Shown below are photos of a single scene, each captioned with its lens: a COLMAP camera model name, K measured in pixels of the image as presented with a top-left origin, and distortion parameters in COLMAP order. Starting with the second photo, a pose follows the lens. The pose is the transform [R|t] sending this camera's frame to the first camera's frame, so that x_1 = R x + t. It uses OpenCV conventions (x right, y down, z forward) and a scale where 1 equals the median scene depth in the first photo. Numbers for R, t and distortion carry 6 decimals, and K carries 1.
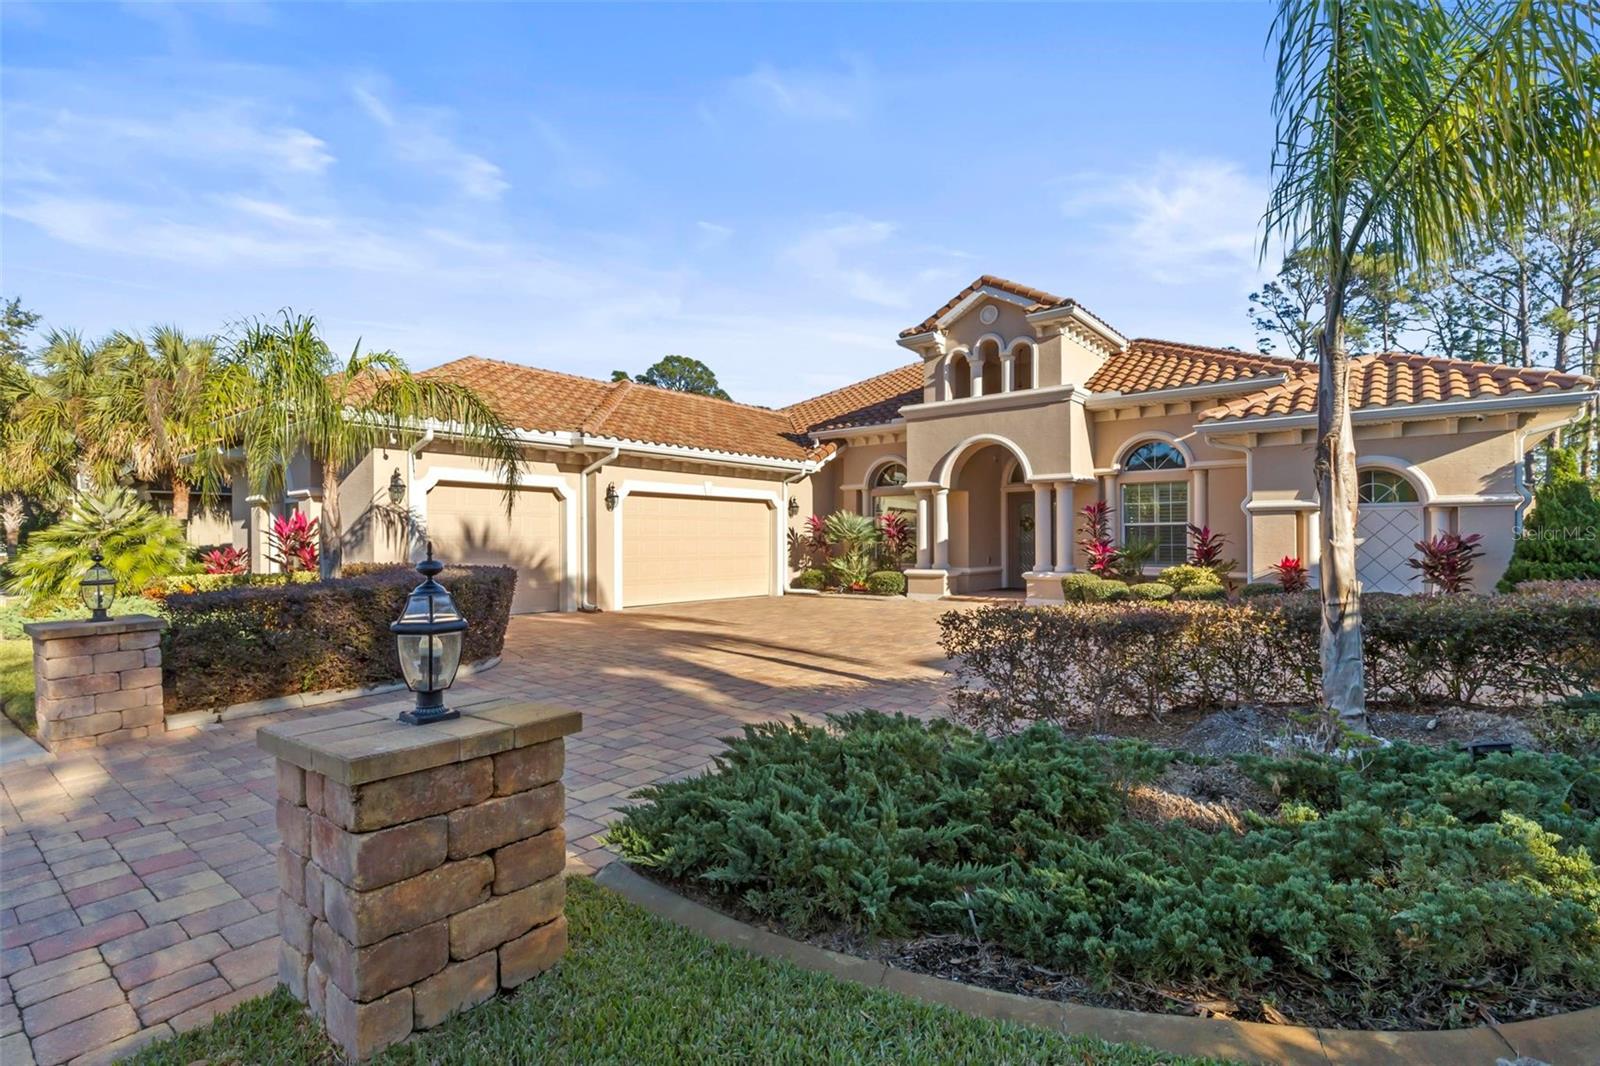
lens RADIAL K [[747.8, 0, 794.3], [0, 747.8, 536.1], [0, 0, 1]] dist [-0.000932, 0.000002]
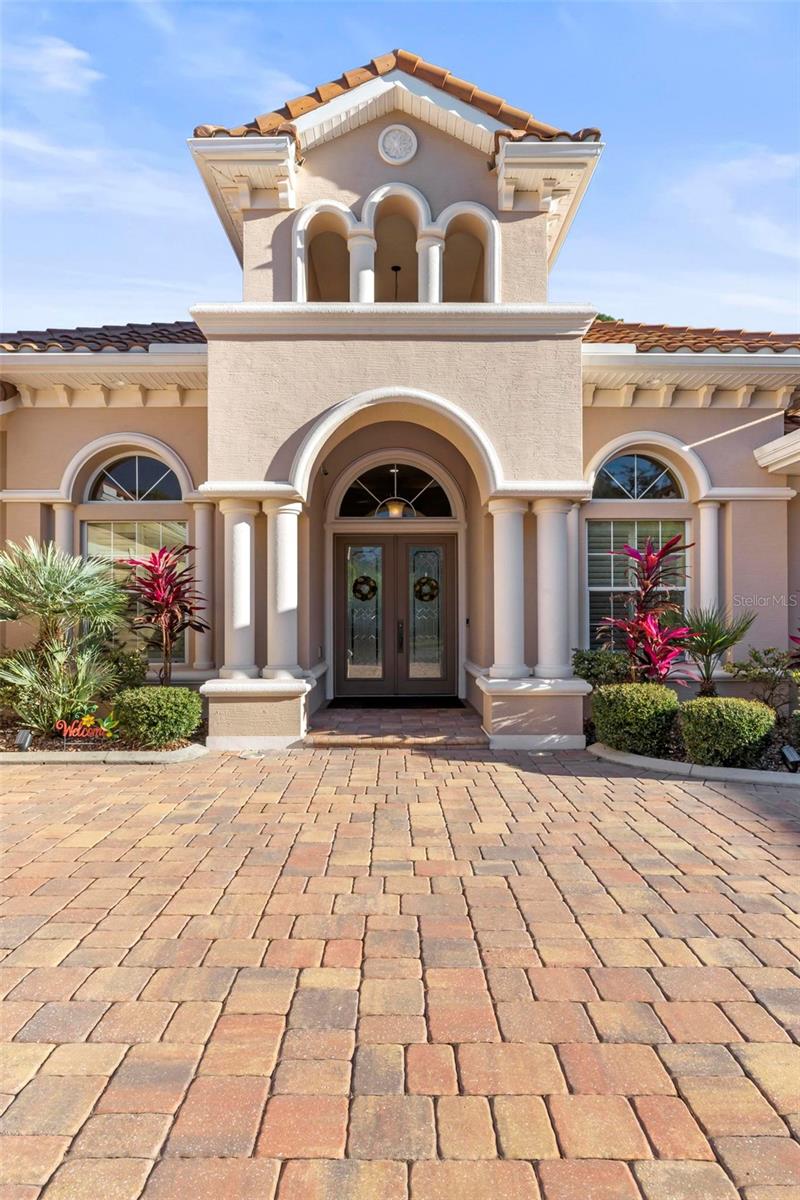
lens RADIAL K [[698.3, 0, 401.5], [0, 698.3, 611.0], [0, 0, 1]] dist [0.002831, 0.000748]
pose [[0.772732, 0.009063, 0.634668, -0.020038], [-0.006552, 0.999959, -0.006303, 0.006220], [-0.634699, 0.000712, 0.772759, 0.666010]]
